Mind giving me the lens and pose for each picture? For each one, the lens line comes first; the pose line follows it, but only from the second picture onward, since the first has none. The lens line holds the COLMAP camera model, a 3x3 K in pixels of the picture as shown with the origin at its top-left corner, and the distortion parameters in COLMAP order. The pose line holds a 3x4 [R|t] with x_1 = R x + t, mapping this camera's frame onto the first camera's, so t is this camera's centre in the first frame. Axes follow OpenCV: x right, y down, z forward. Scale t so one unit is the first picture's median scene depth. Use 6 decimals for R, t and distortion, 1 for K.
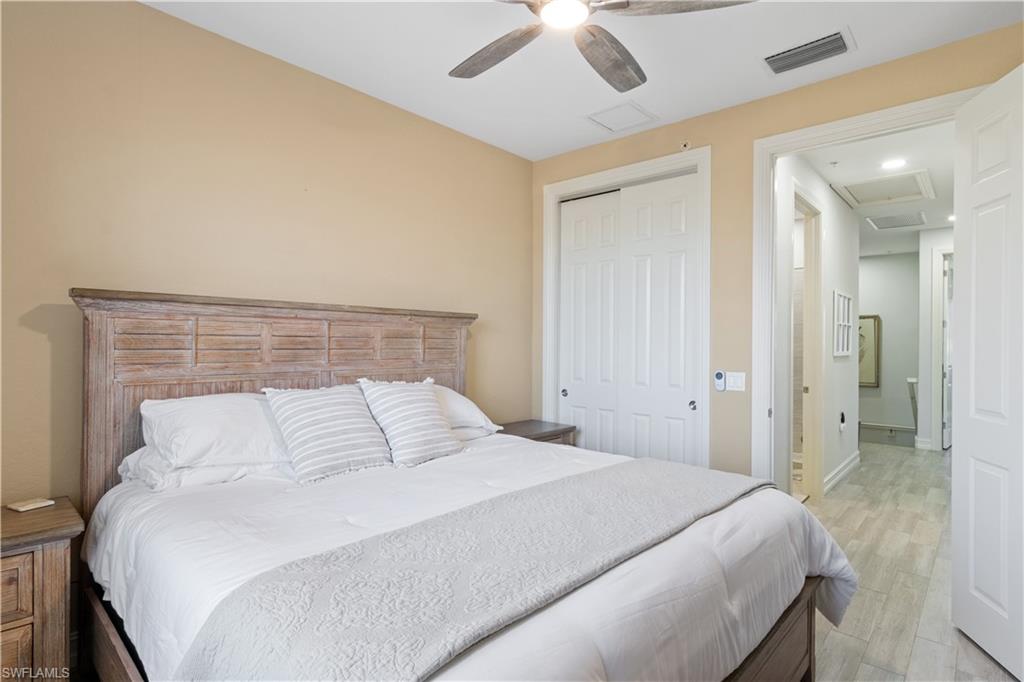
lens RADIAL K [[531.6, 0, 510.4], [0, 531.6, 342.8], [0, 0, 1]] dist [-0.009762, 0.005914]
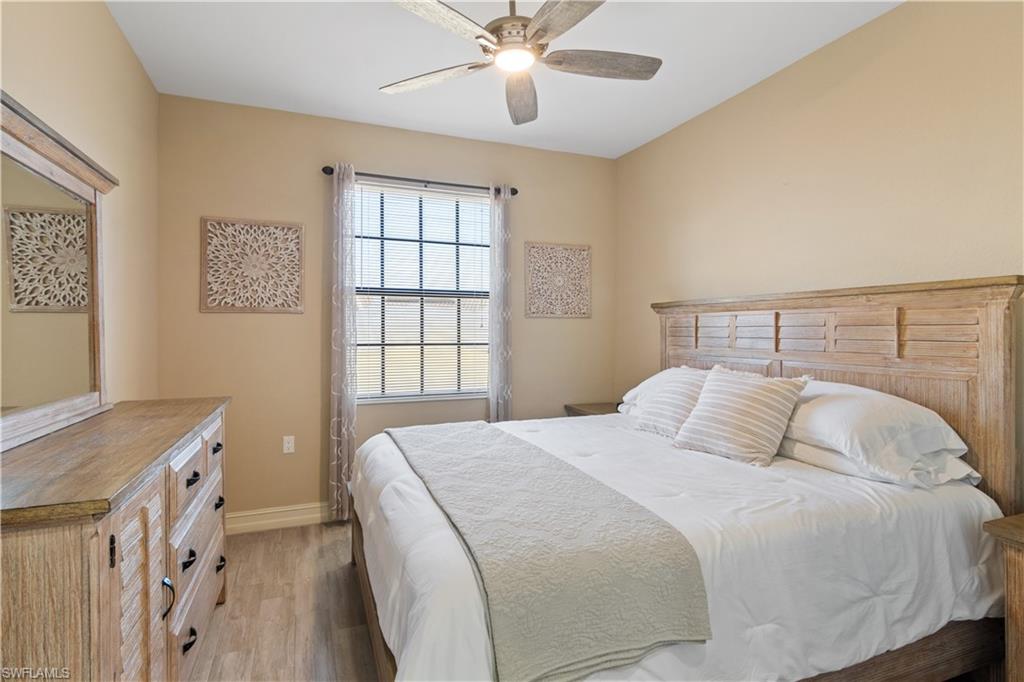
lens RADIAL K [[531.6, 0, 512.0], [0, 531.6, 336.8], [0, 0, 1]] dist [-0.009762, 0.005914]
pose [[-0.446419, 0.004226, -0.894814, 0.686302], [-0.000950, 0.999986, 0.005197, 0.003627], [0.894824, 0.003170, -0.446409, 0.876598]]
